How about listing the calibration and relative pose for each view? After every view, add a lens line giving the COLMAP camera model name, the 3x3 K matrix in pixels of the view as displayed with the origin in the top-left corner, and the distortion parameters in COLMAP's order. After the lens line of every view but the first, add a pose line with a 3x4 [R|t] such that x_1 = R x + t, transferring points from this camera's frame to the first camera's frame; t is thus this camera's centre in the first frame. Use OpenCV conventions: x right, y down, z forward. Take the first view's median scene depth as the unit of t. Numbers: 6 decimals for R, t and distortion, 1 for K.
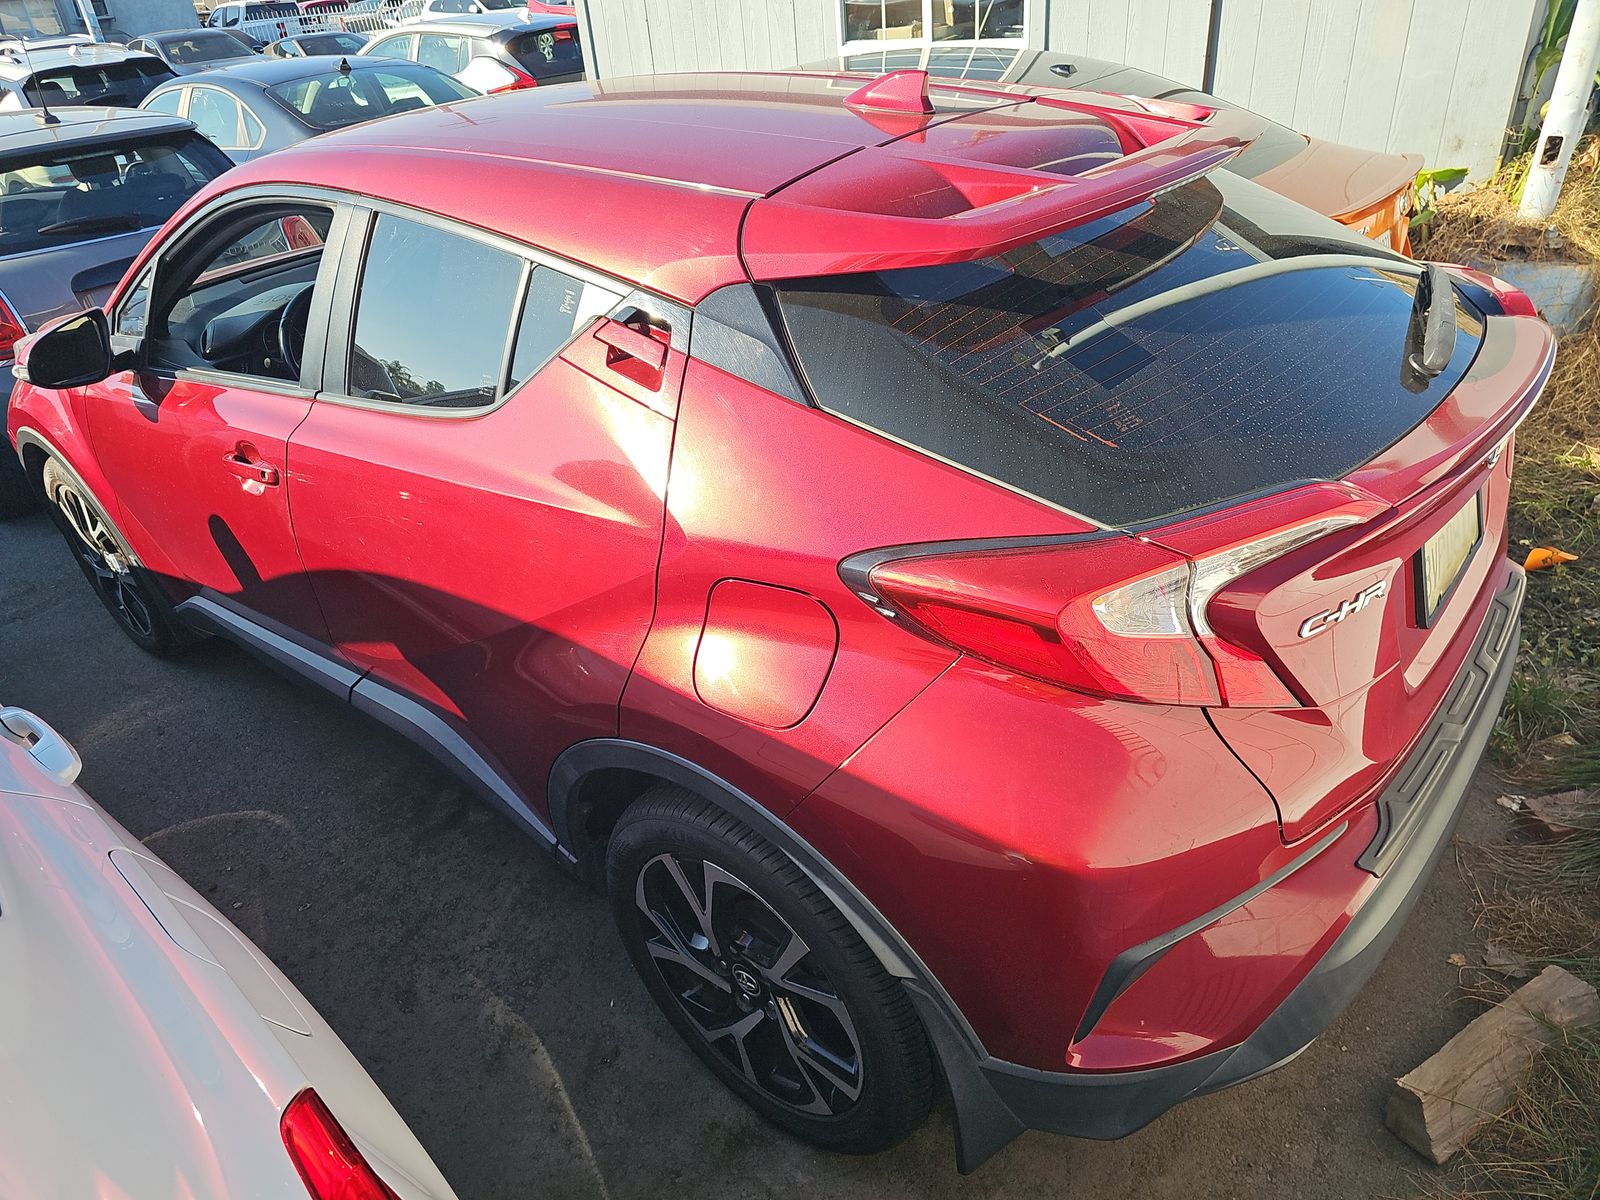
lens RADIAL K [[1093.4, 0, 811.7], [0, 1093.4, 585.0], [0, 0, 1]] dist [0.032165, -0.032369]
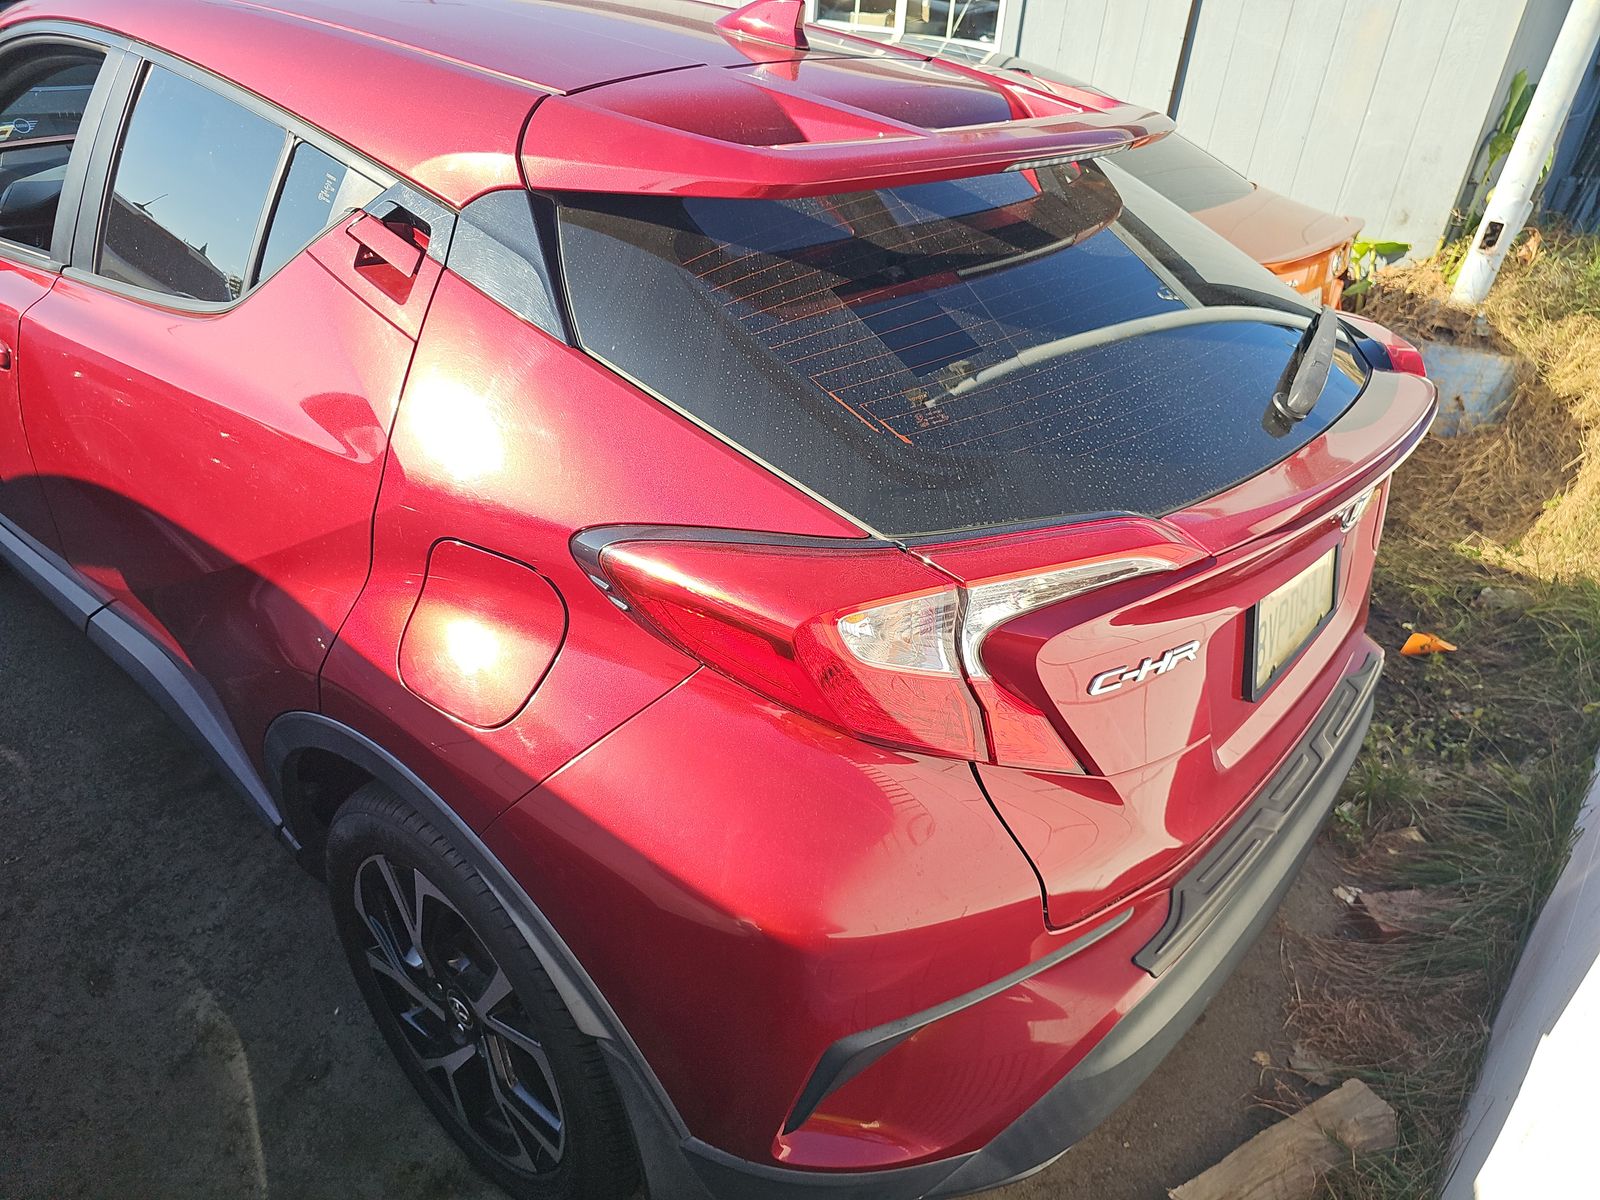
lens RADIAL K [[1093.4, 0, 832.0], [0, 1093.4, 596.3], [0, 0, 1]] dist [0.032165, -0.032369]
pose [[0.988710, 0.130363, 0.073878, 0.128530], [-0.130982, 0.991378, 0.003583, -0.003308], [-0.072774, -0.013219, 0.997261, 0.124840]]
